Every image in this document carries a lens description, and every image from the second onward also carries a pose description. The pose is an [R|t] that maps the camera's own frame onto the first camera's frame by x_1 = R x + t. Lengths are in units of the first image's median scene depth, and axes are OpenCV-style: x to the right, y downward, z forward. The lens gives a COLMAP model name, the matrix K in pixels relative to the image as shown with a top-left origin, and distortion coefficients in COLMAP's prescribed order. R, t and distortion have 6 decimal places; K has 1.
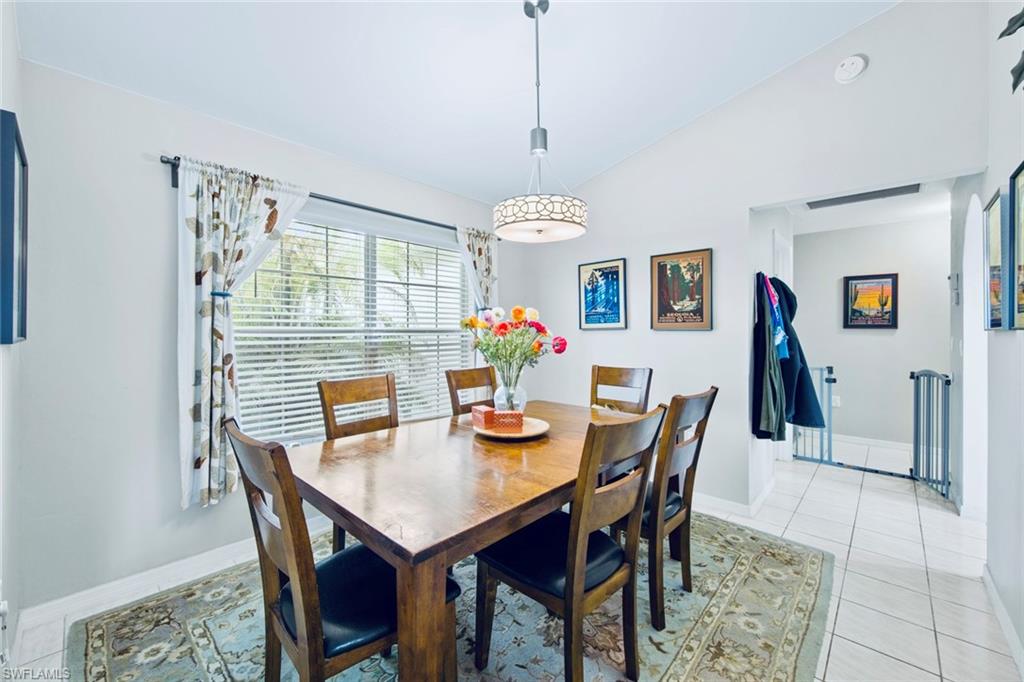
lens RADIAL K [[412.1, 0, 513.1], [0, 412.1, 331.5], [0, 0, 1]] dist [0.001011, -0.000103]
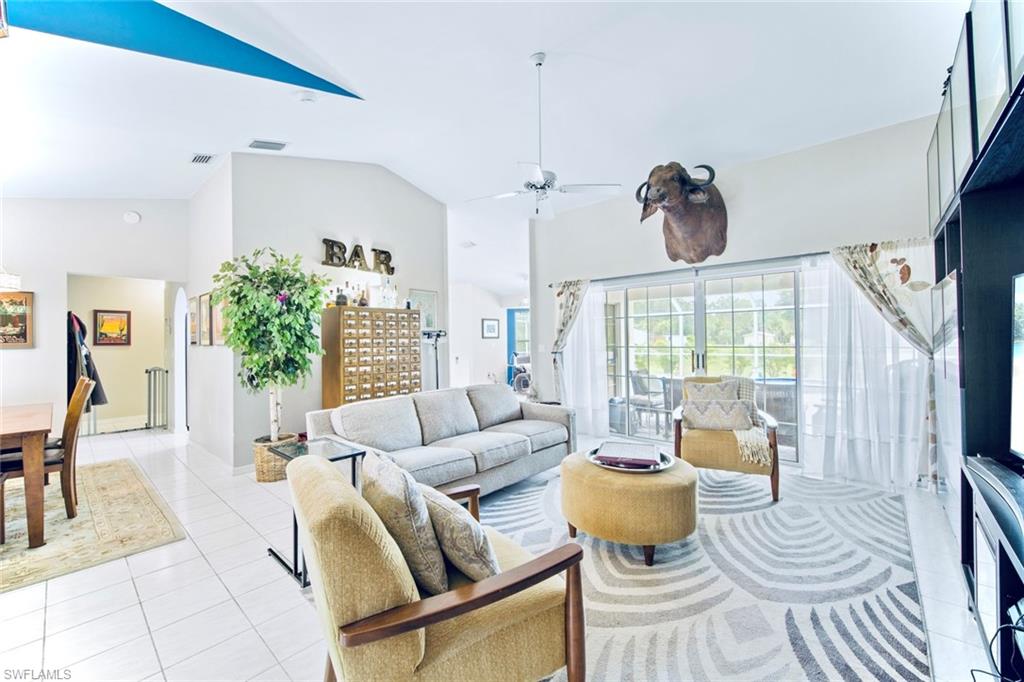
lens RADIAL K [[405.1, 0, 506.9], [0, 405.1, 337.7], [0, 0, 1]] dist [0.002389, -0.000110]
pose [[-0.008598, 0.008582, 0.999926, -0.900519], [0.015998, 0.999836, -0.008444, -0.000580], [-0.999835, 0.015924, -0.008733, -0.616272]]
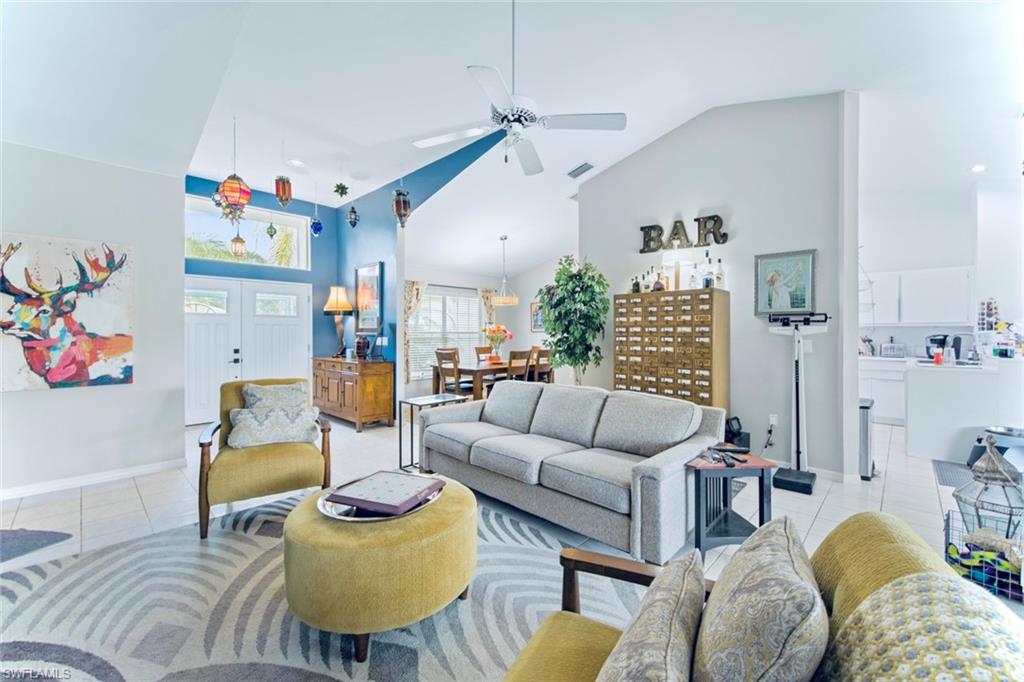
lens RADIAL K [[412.1, 0, 513.1], [0, 412.1, 331.5], [0, 0, 1]] dist [0.001011, -0.000103]
pose [[0.999892, -0.001137, -0.014620, 0.109762], [0.001092, 0.999995, -0.003072, 0.001357], [0.014624, 0.003055, 0.999888, -1.461726]]
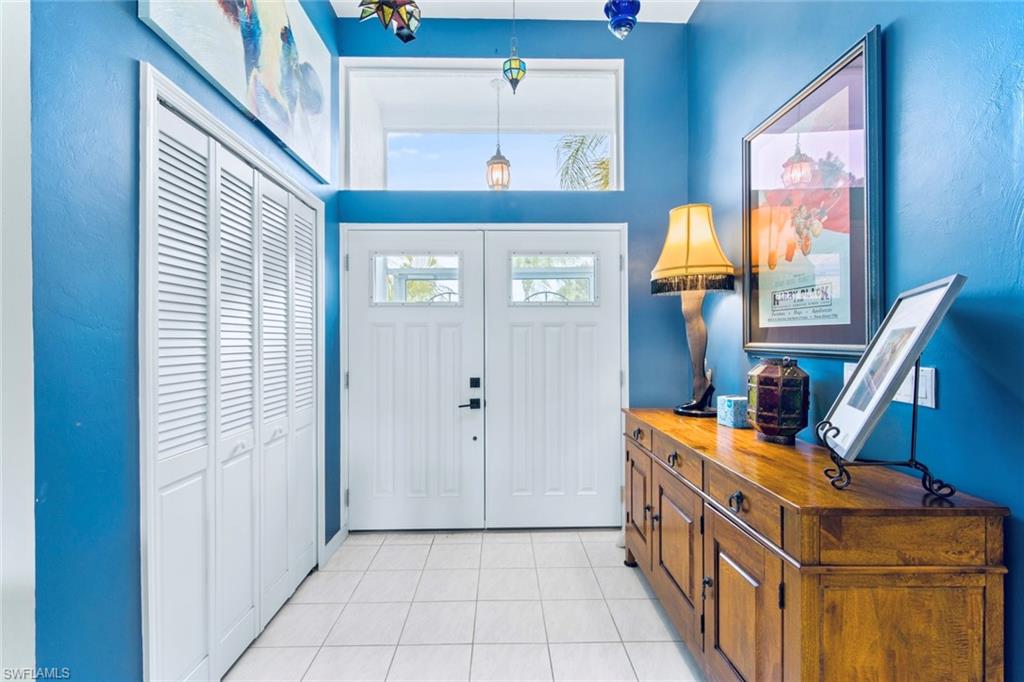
lens RADIAL K [[446.6, 0, 512.0], [0, 446.6, 341.0], [0, 0, 1]] dist [0.001374, 0.000197]
pose [[0.694617, -0.003520, -0.719371, -0.426144], [-0.001371, 0.999980, -0.006217, 0.001440], [0.719378, 0.005305, 0.694598, -0.238899]]
